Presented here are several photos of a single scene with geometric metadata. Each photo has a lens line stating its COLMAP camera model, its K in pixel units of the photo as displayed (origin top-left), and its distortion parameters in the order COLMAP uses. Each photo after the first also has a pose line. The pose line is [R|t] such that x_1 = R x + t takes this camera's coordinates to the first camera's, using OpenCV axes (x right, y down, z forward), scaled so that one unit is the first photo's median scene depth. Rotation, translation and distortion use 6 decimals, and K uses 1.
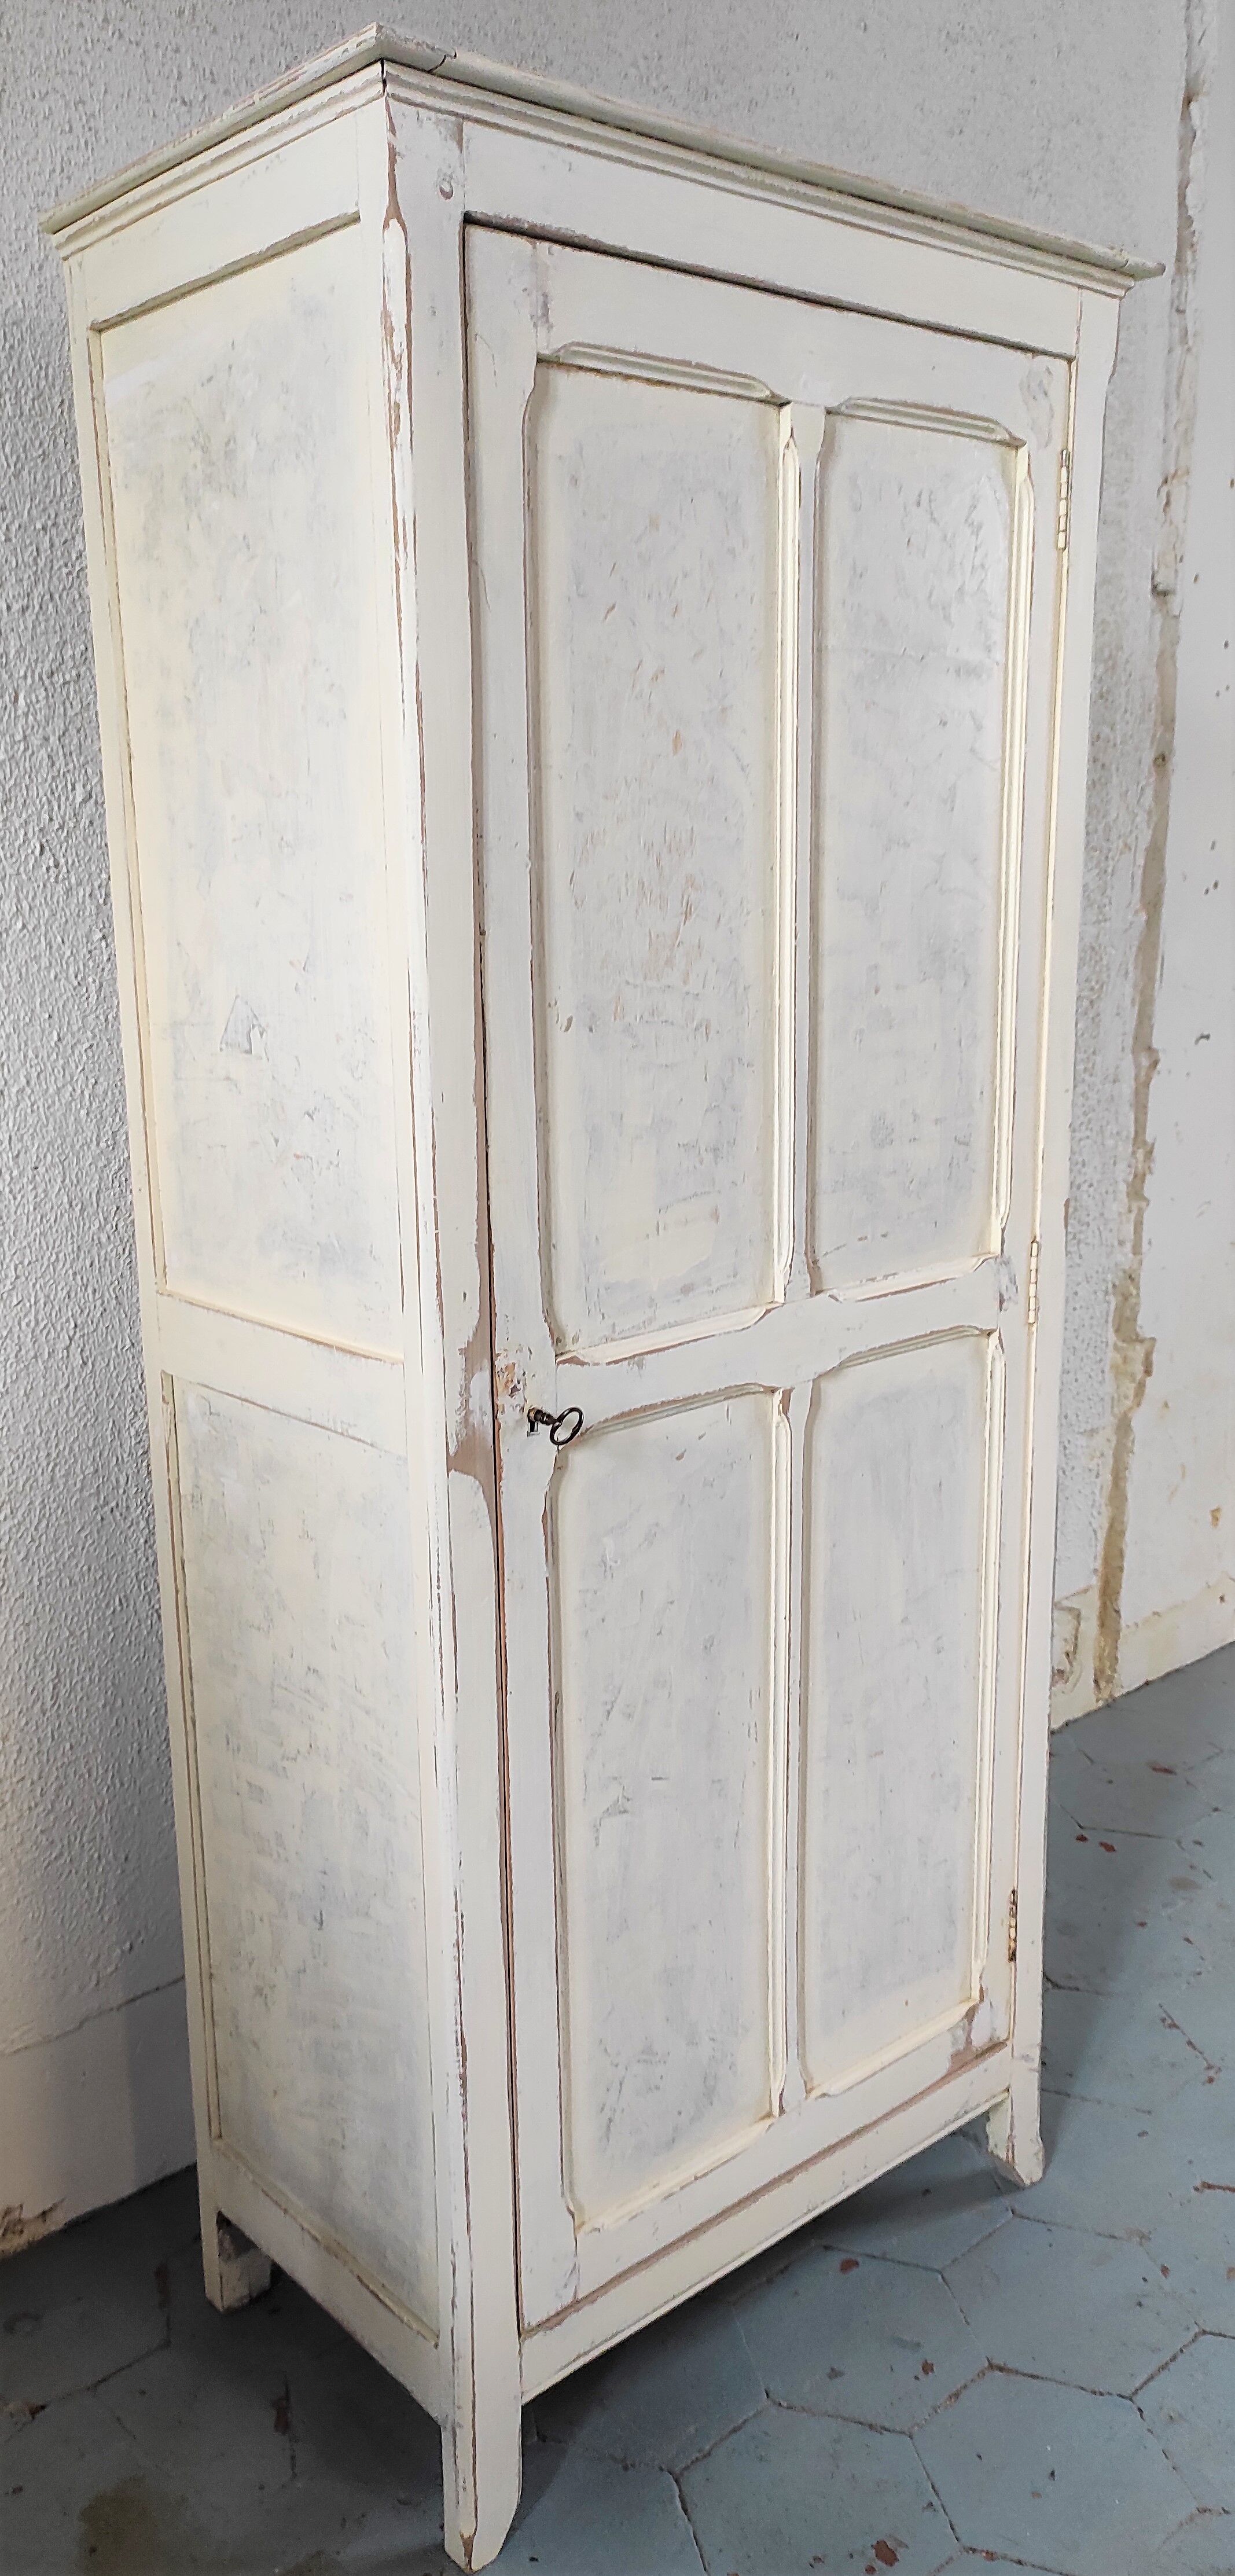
lens RADIAL K [[1970.8, 0, 558.0], [0, 1970.8, 1328.6], [0, 0, 1]] dist [0.045750, -0.046871]
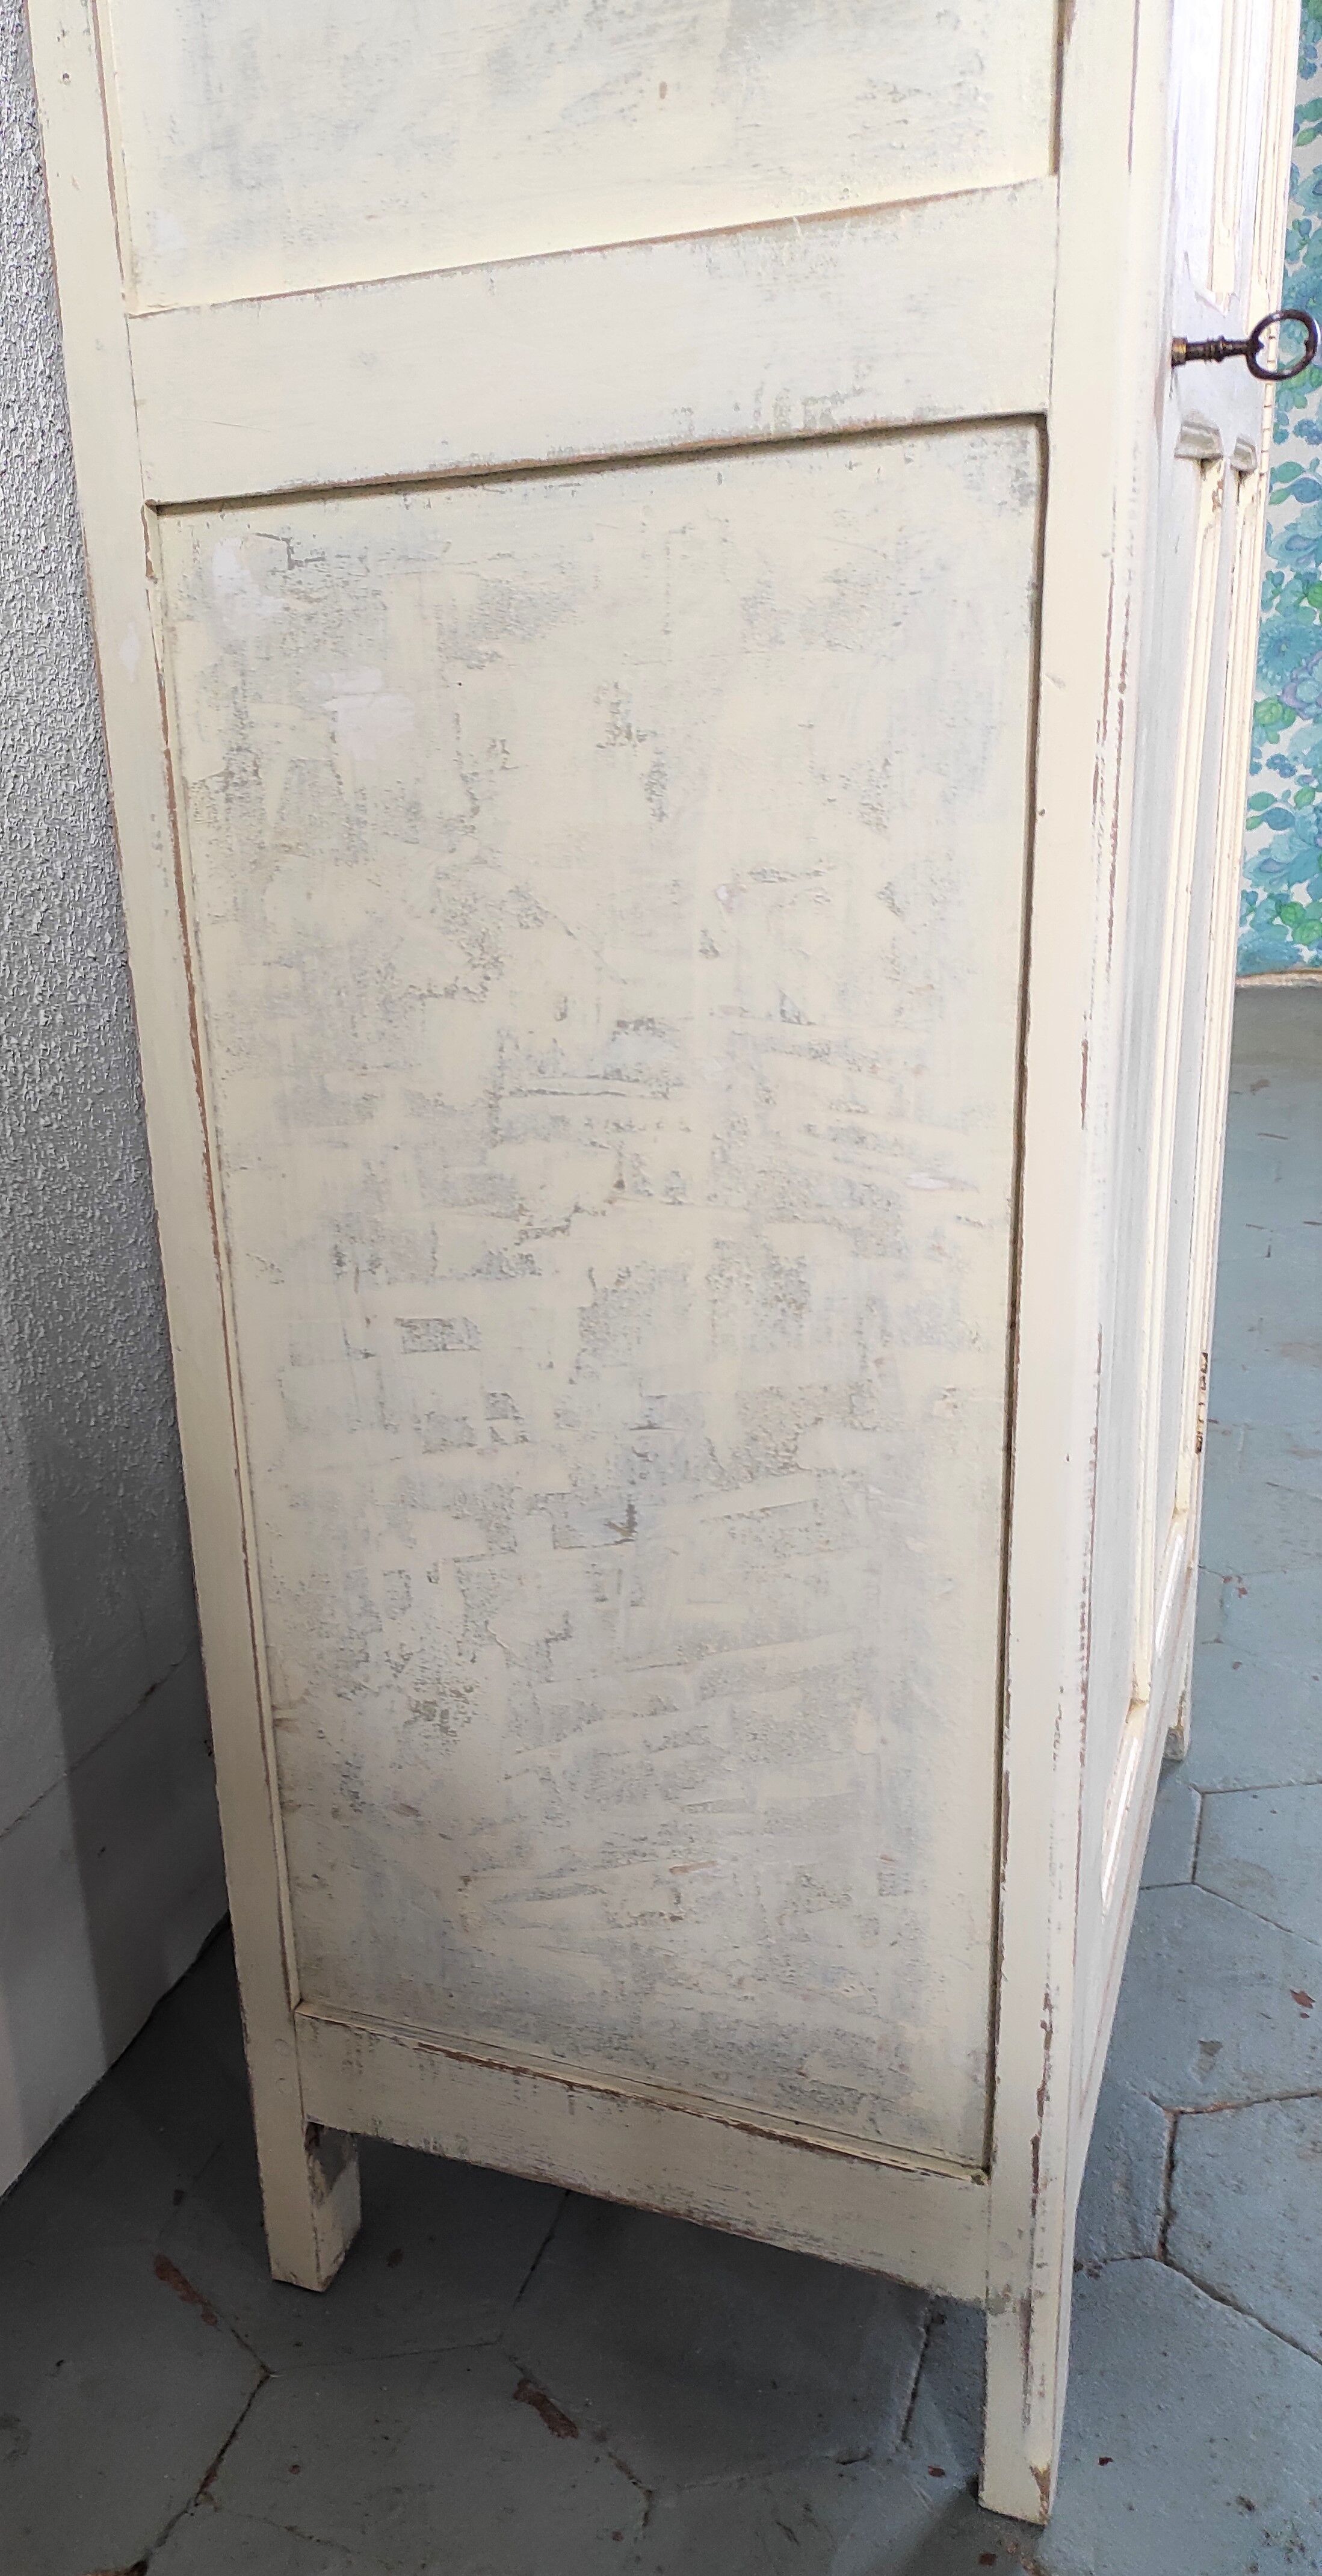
lens RADIAL K [[2020.9, 0, 383.0], [0, 2020.9, 1305.5], [0, 0, 1]] dist [0.024082, -0.003910]
pose [[0.907558, -0.172740, 0.382751, -0.408859], [0.143754, 0.984205, 0.103323, 0.187861], [-0.394553, -0.038750, 0.918056, 0.564294]]
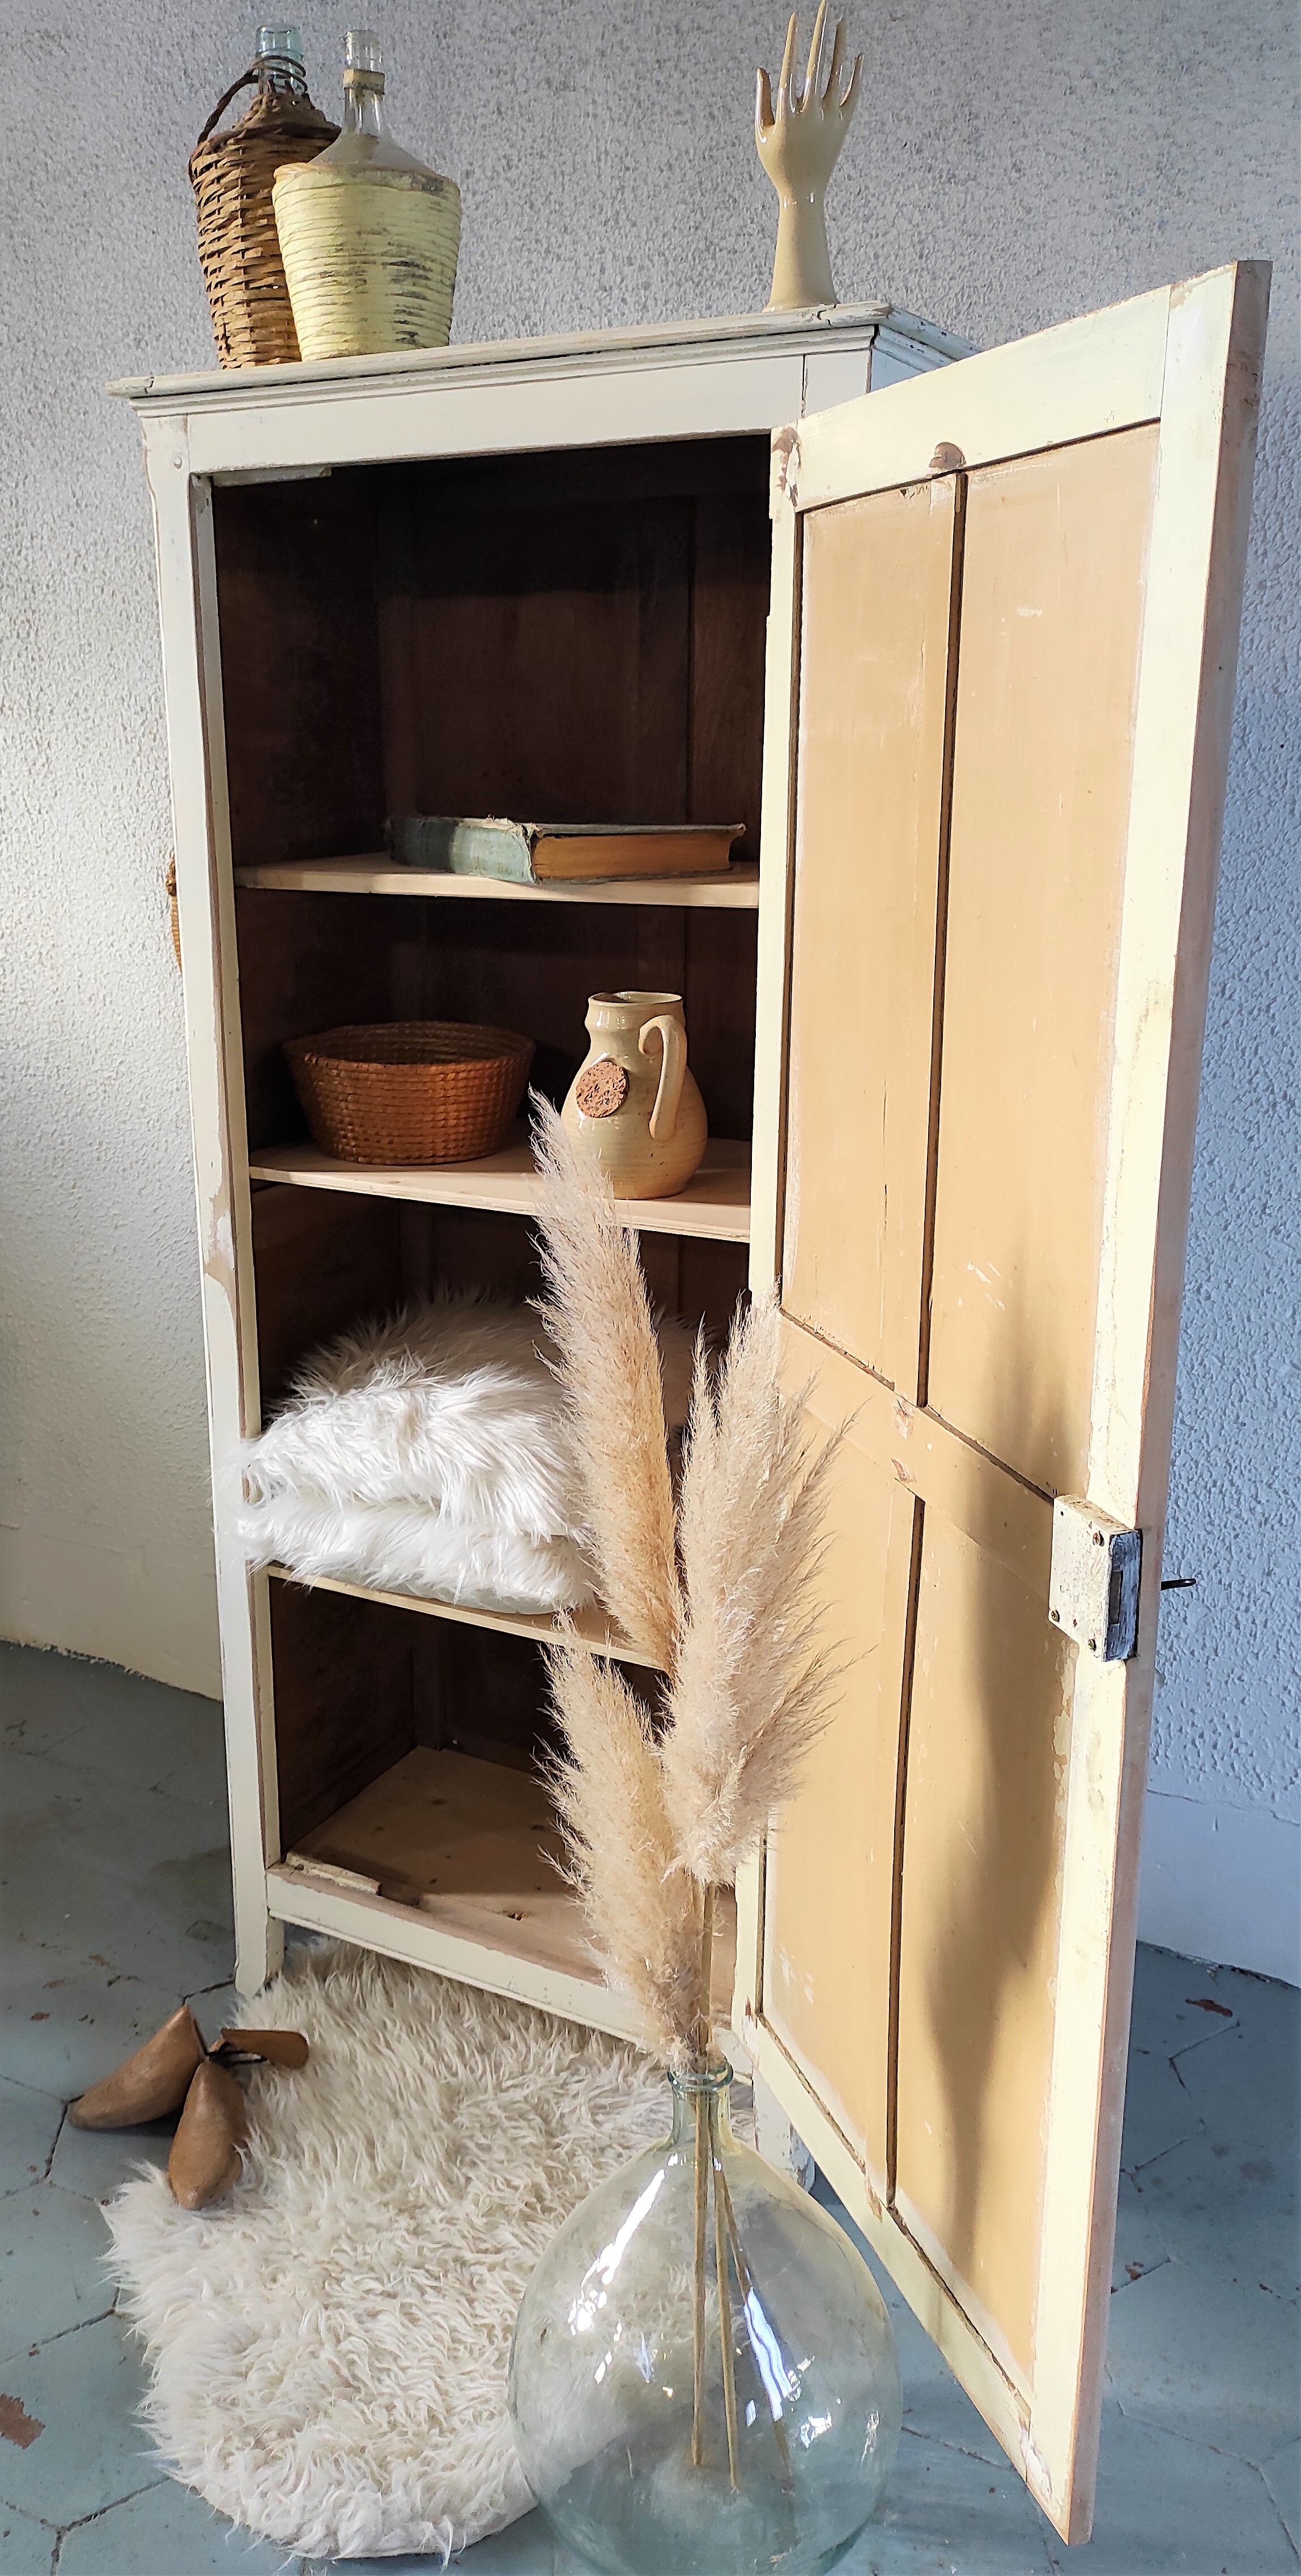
lens RADIAL K [[1928.9, 0, 578.6], [0, 1928.9, 1297.7], [0, 0, 1]] dist [0.057014, -0.068710]
pose [[0.370427, 0.278333, -0.886180, 1.295438], [-0.217475, 0.953520, 0.208578, -0.268043], [0.903044, 0.115459, 0.413740, 0.584147]]
